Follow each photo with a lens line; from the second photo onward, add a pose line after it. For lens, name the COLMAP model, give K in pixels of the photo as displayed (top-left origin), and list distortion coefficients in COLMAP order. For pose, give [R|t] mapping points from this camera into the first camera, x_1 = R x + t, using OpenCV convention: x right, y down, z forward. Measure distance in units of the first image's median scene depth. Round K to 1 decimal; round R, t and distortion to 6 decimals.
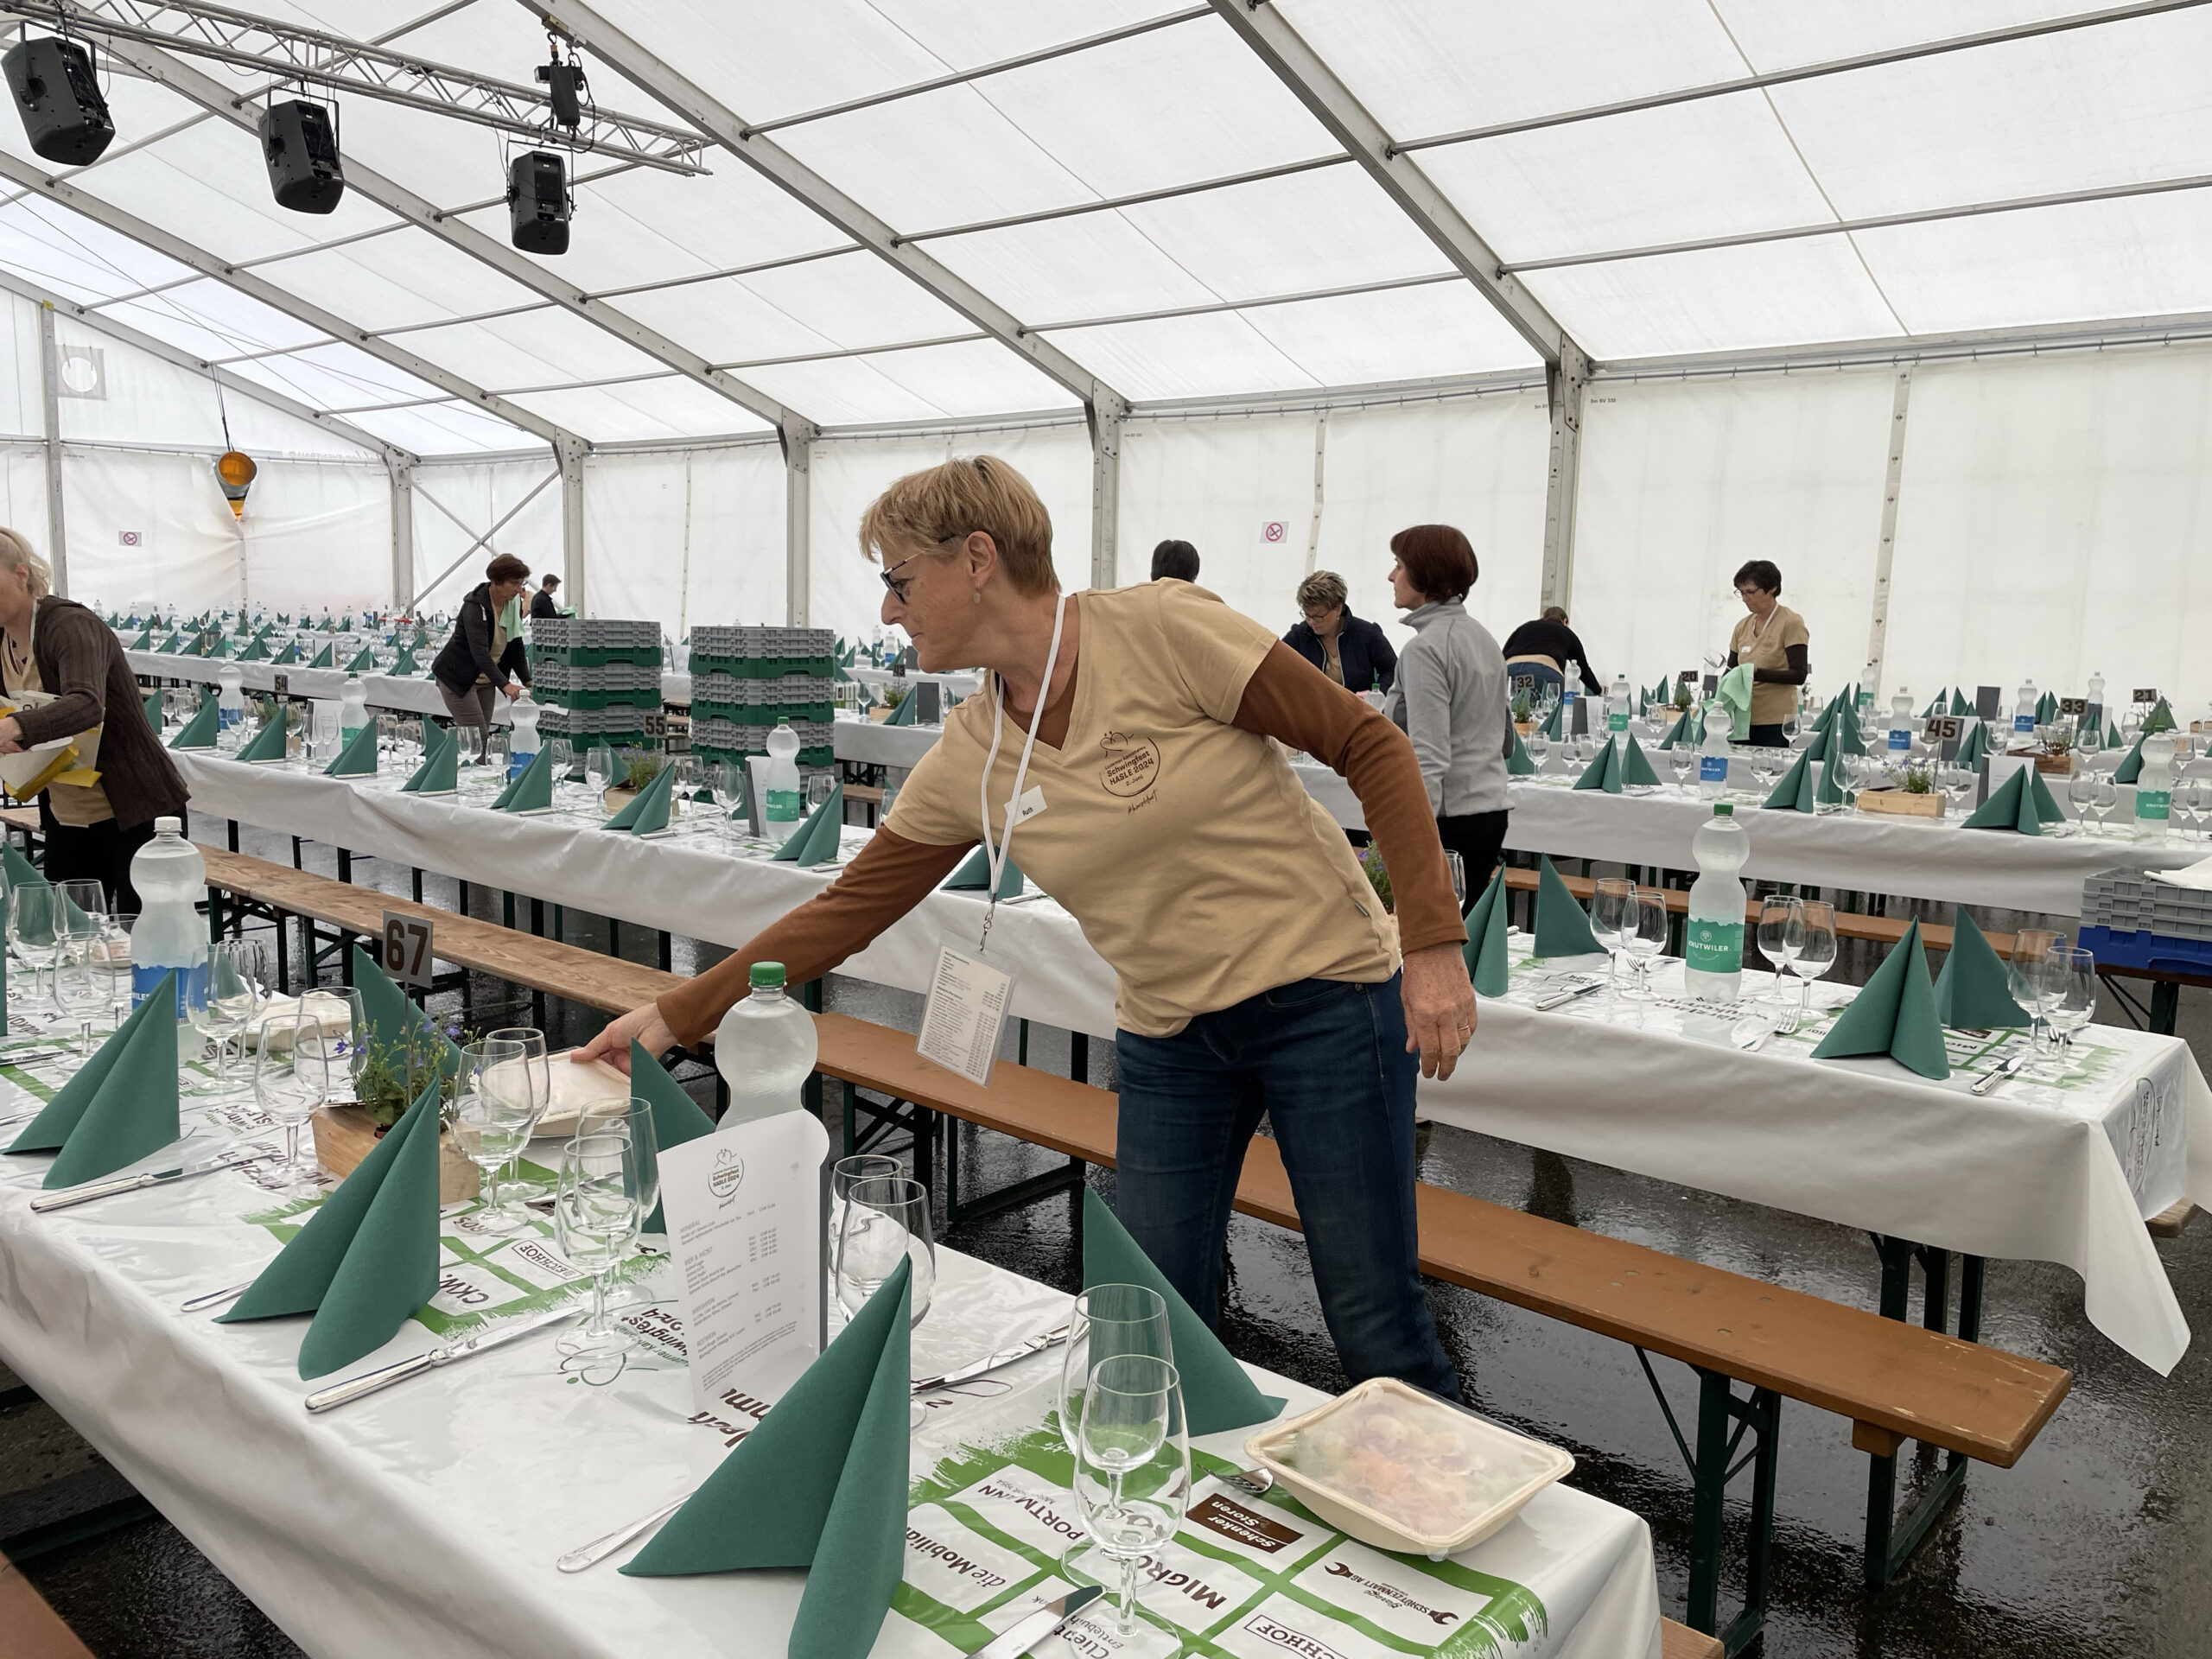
lens RADIAL K [[1650.7, 0, 1106.0], [0, 1650.7, 829.5], [0, 0, 1]] dist [0.081601, -0.105638]
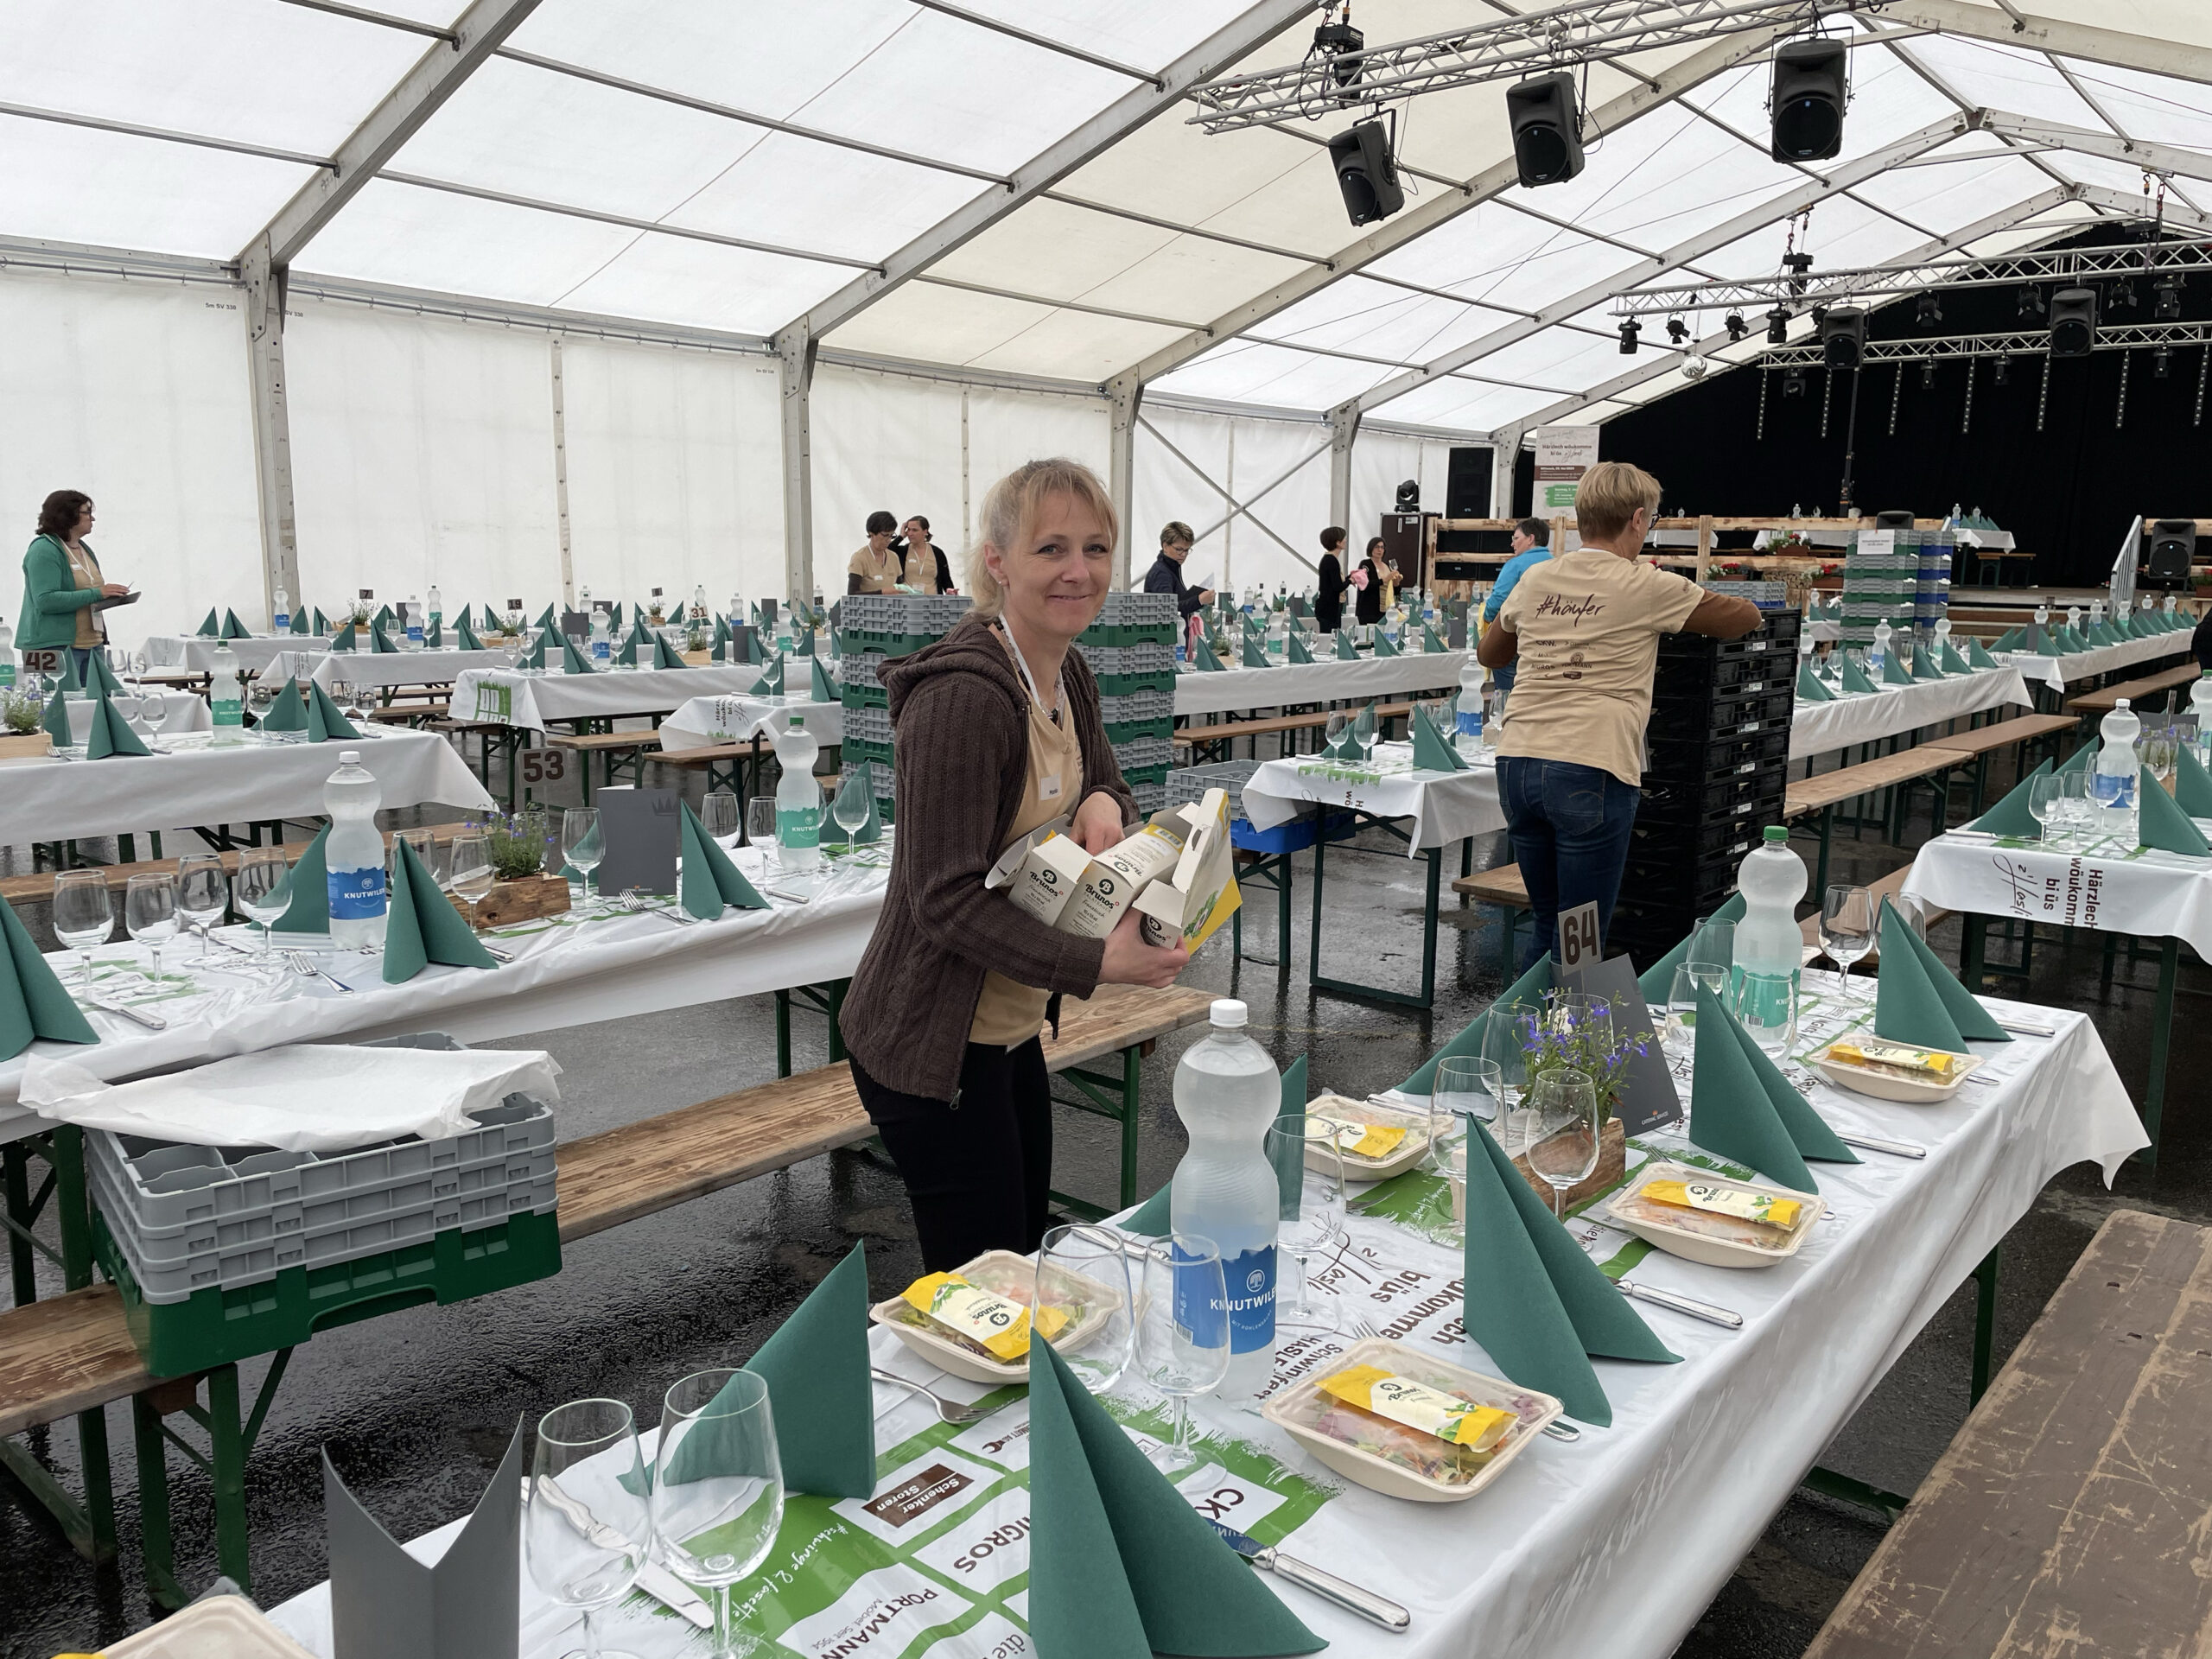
lens RADIAL K [[1650.7, 0, 1106.0], [0, 1650.7, 829.5], [0, 0, 1]] dist [0.081601, -0.105638]
pose [[-0.027403, -0.184937, 0.982368, -0.757930], [0.123733, 0.974552, 0.186917, -0.108597], [-0.991937, 0.126673, -0.003822, 0.666518]]
